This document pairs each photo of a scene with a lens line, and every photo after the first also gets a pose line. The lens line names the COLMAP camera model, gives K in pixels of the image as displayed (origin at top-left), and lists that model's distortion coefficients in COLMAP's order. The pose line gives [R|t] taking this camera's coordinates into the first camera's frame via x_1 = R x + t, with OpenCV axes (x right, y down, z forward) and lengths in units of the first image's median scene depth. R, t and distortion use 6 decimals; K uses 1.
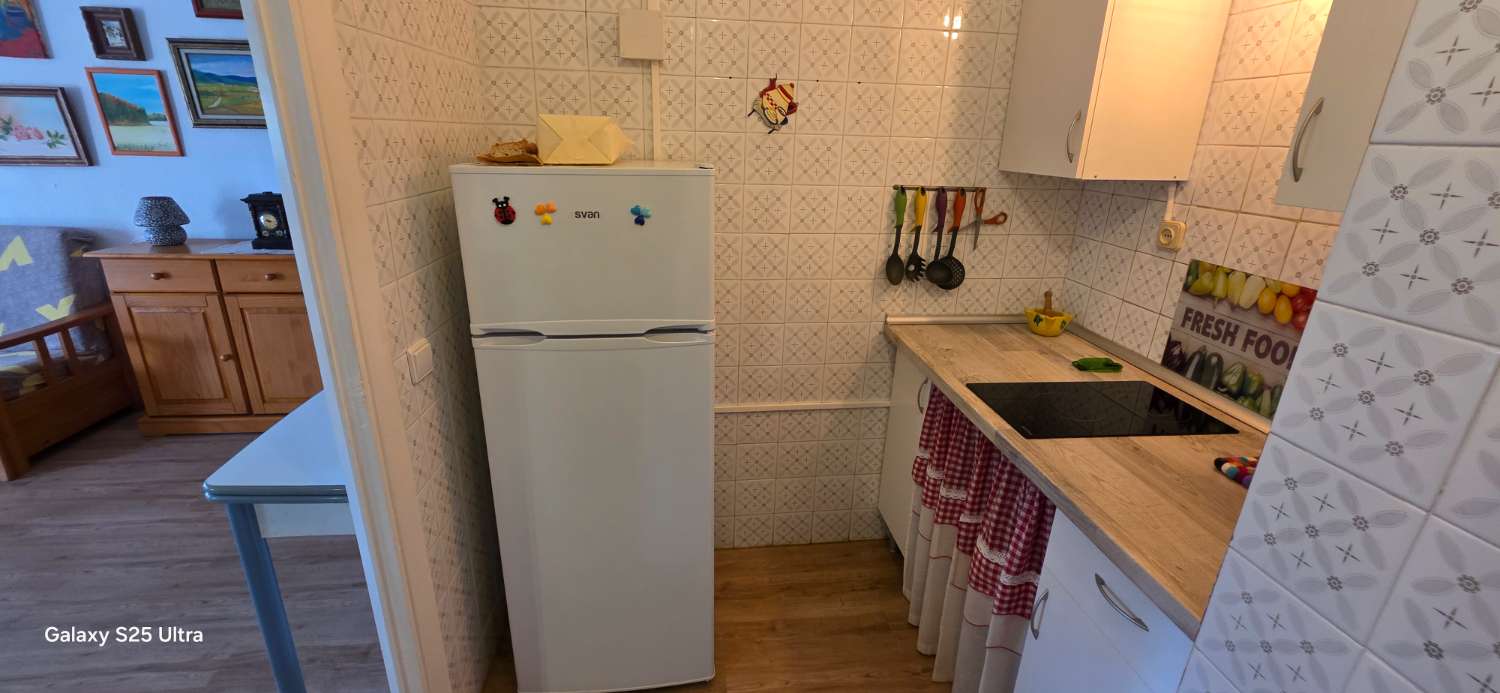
lens RADIAL K [[603.5, 0, 747.8], [0, 603.5, 339.4], [0, 0, 1]] dist [0.002300, -0.000924]
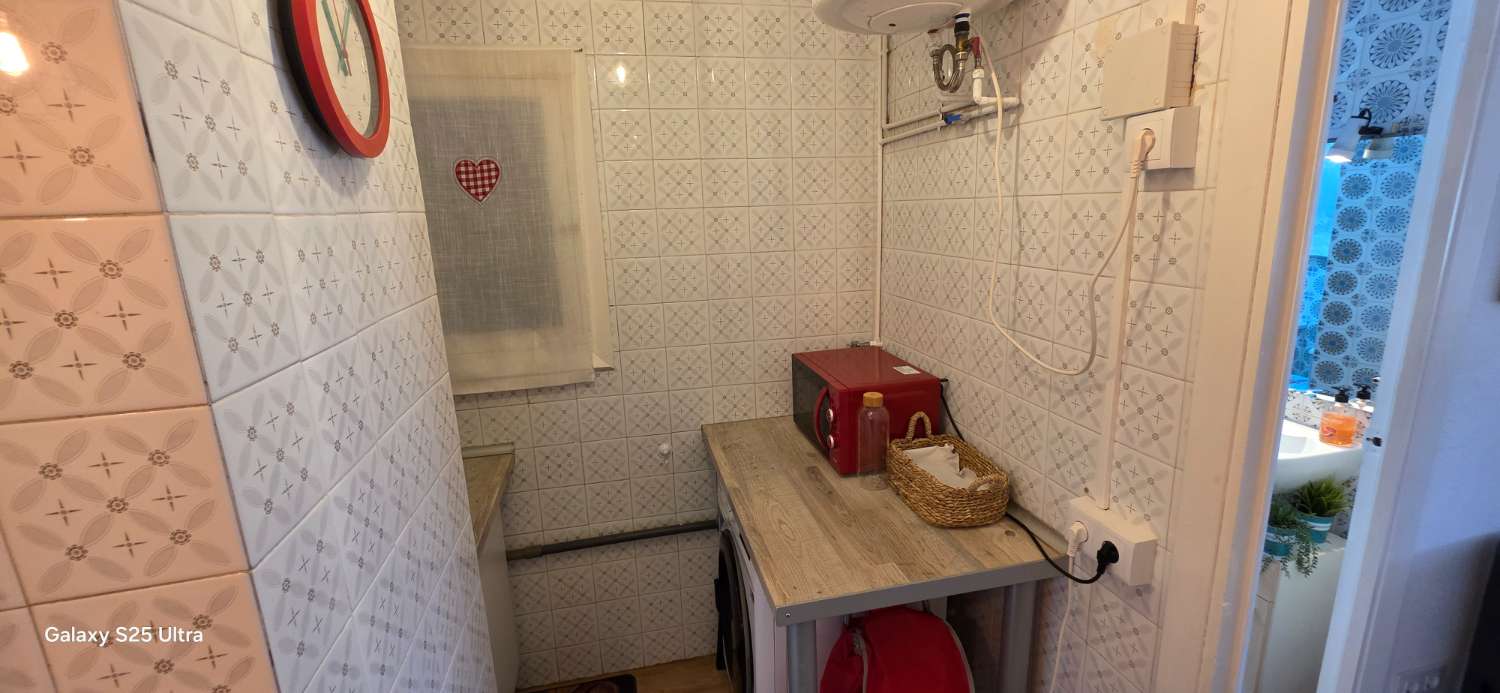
lens RADIAL K [[603.5, 0, 751.2], [0, 603.5, 335.1], [0, 0, 1]] dist [0.002300, -0.000924]
pose [[-0.992674, 0.033149, -0.116184, 0.130283], [-0.030464, 0.861885, 0.506189, -0.315370], [0.116917, 0.506020, -0.854561, 0.645906]]
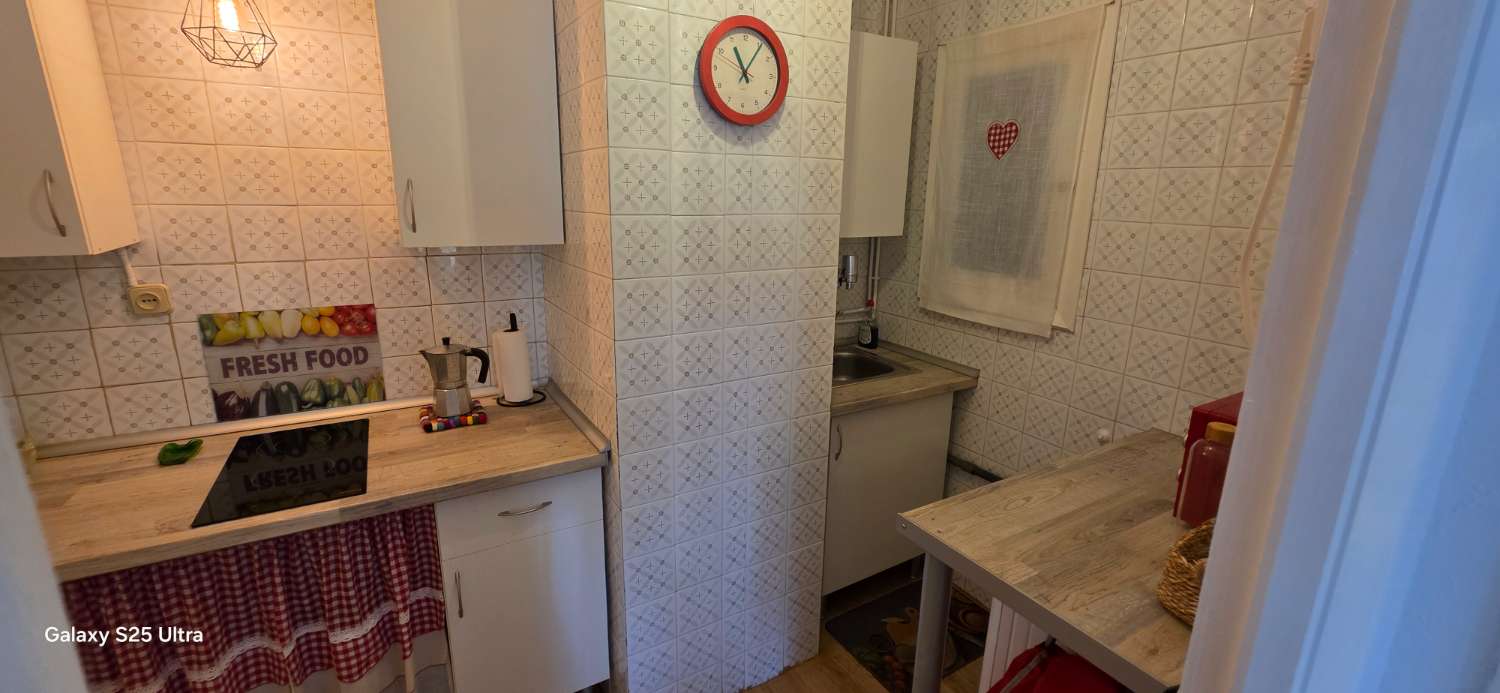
lens RADIAL K [[603.5, 0, 753.0], [0, 603.5, 337.0], [0, 0, 1]] dist [0.002300, -0.000924]
pose [[-0.421104, -0.248315, 0.872359, -0.542797], [0.262013, 0.887487, 0.379099, -0.241259], [-0.868343, 0.388210, -0.308663, 0.526518]]
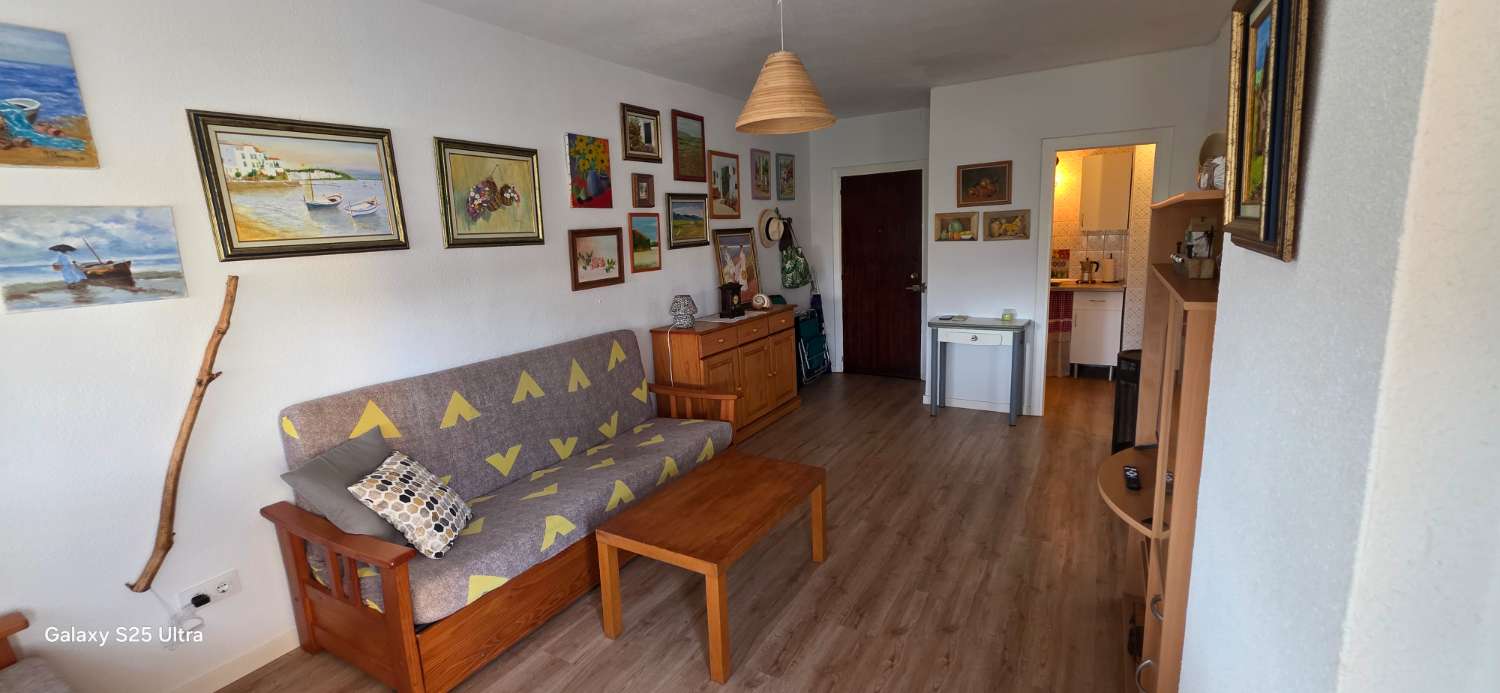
lens RADIAL K [[603.5, 0, 746.2], [0, 603.5, 338.9], [0, 0, 1]] dist [0.002300, -0.000924]
pose [[0.600473, -0.194686, 0.775583, -3.703303], [0.314271, 0.949320, -0.005018, -0.143298], [-0.735300, 0.246756, 0.631226, -0.023801]]
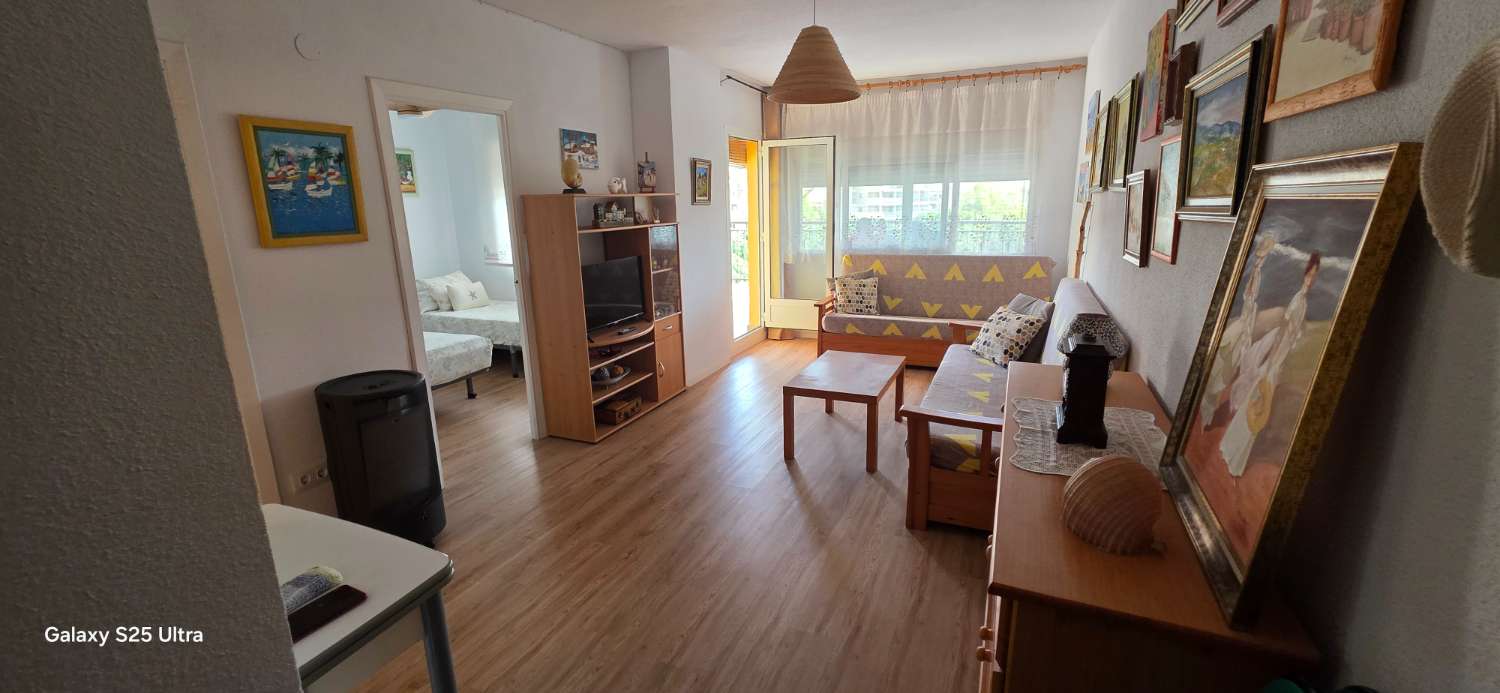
lens RADIAL K [[603.5, 0, 747.6], [0, 603.5, 340.1], [0, 0, 1]] dist [0.002300, -0.000924]
pose [[-0.506924, 0.175432, -0.843950, -0.317555], [-0.275123, 0.894934, 0.351284, -0.628581], [0.816906, 0.410264, -0.405398, 1.754003]]
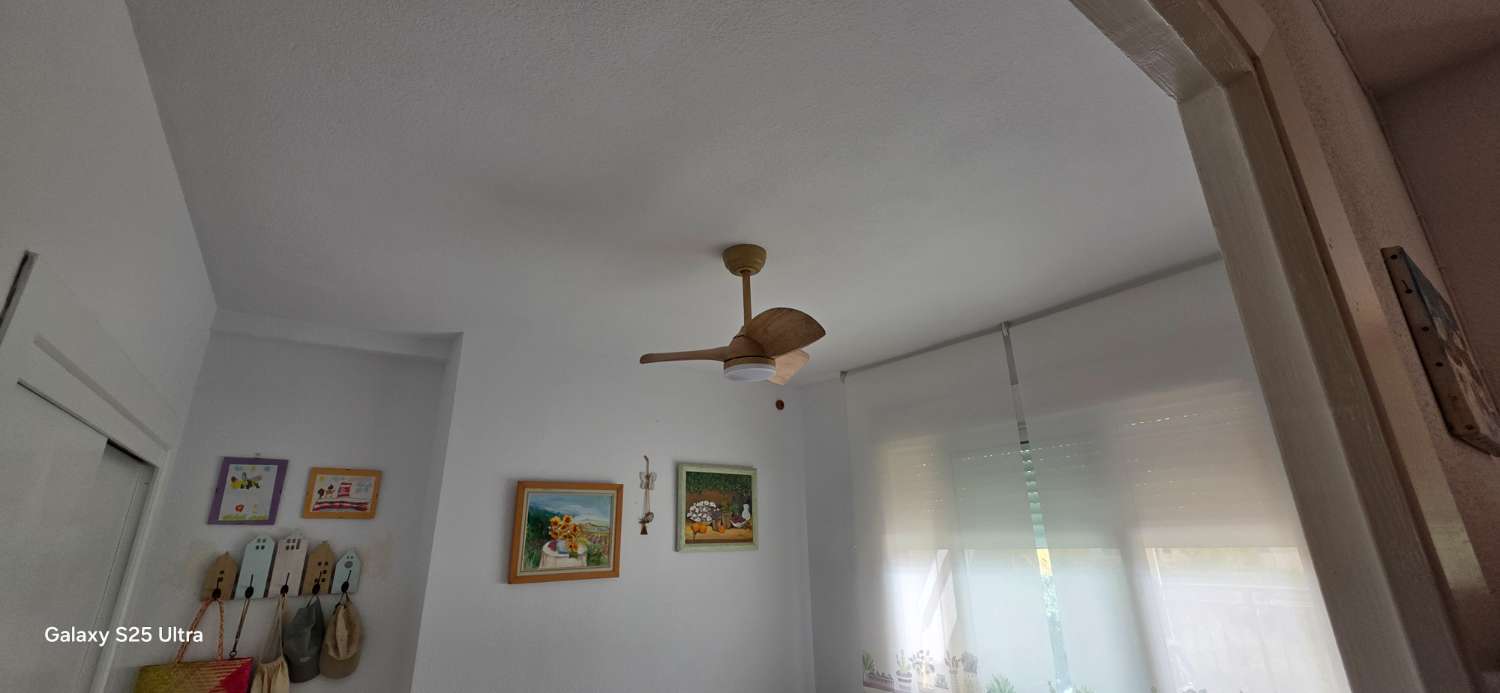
lens RADIAL K [[603.5, 0, 750.2], [0, 603.5, 339.4], [0, 0, 1]] dist [0.002300, -0.000924]
pose [[-0.864140, -0.173390, -0.472438, -1.521927], [-0.169093, 0.984231, -0.051933, -0.130602], [0.473992, 0.035009, -0.879833, -0.072826]]
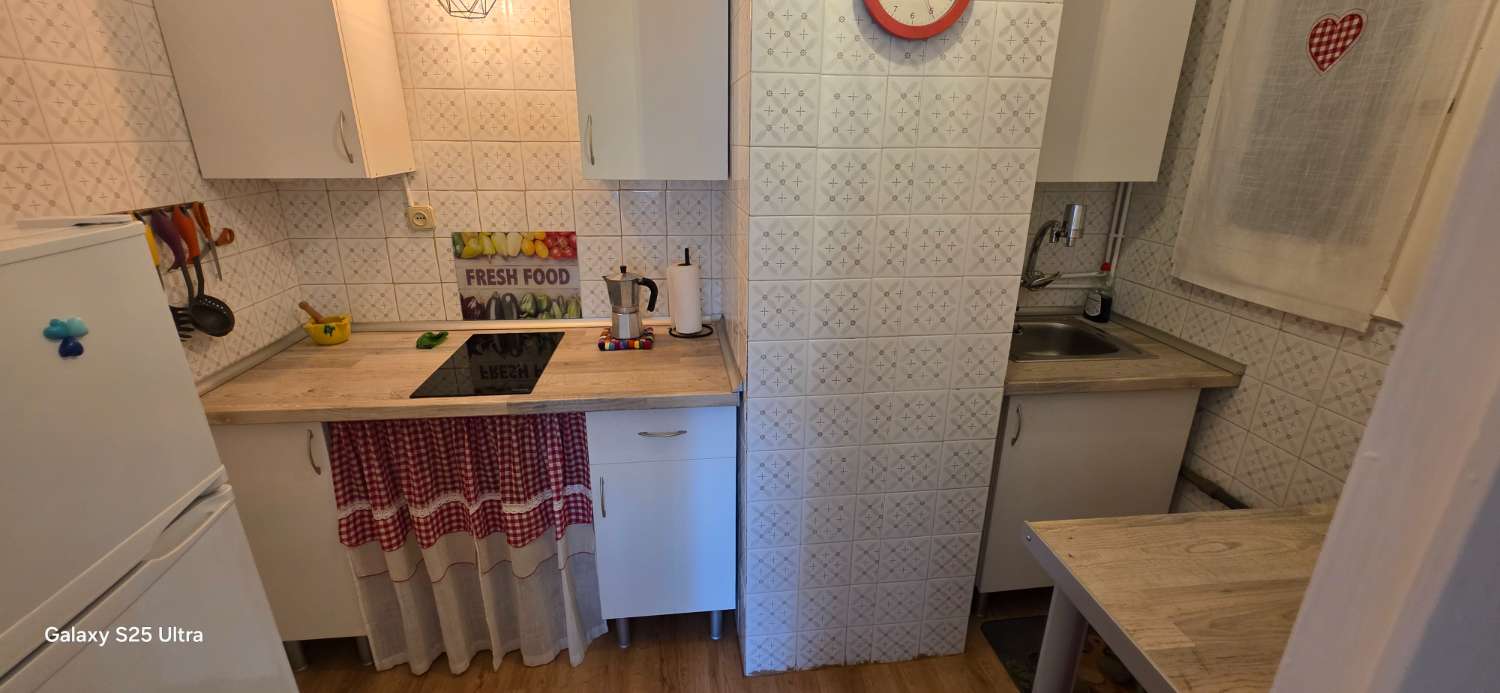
lens RADIAL K [[603.5, 0, 751.9], [0, 603.5, 338.7], [0, 0, 1]] dist [0.002300, -0.000924]
pose [[-0.010430, -0.345370, 0.938409, -0.518848], [0.312603, 0.890296, 0.331137, -0.157548], [-0.949827, 0.296803, 0.098678, 0.356632]]
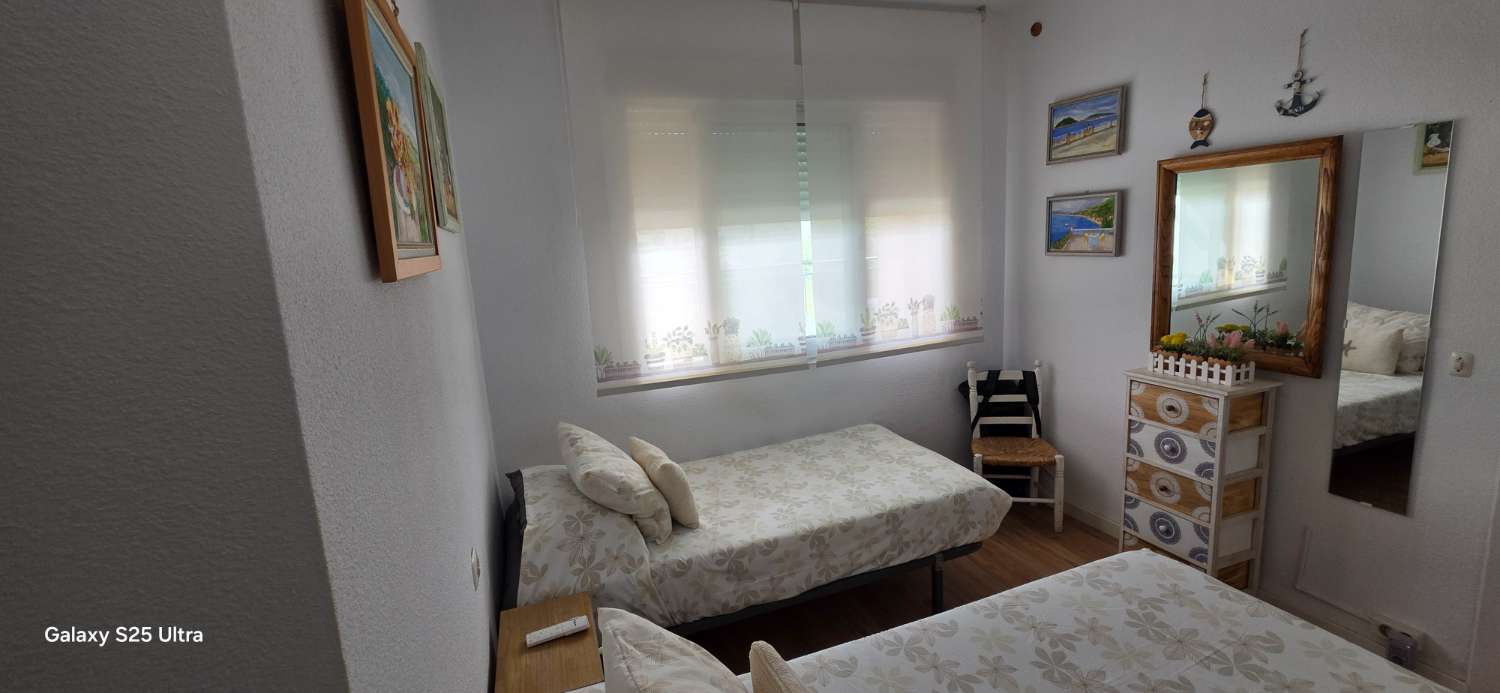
lens RADIAL K [[603.5, 0, 739.0], [0, 603.5, 339.0], [0, 0, 1]] dist [0.002300, -0.000924]
pose [[0.236516, 0.113191, -0.965012, -1.265831], [-0.253635, 0.965947, 0.051137, 0.507941], [0.937939, 0.232667, 0.257171, -1.670603]]
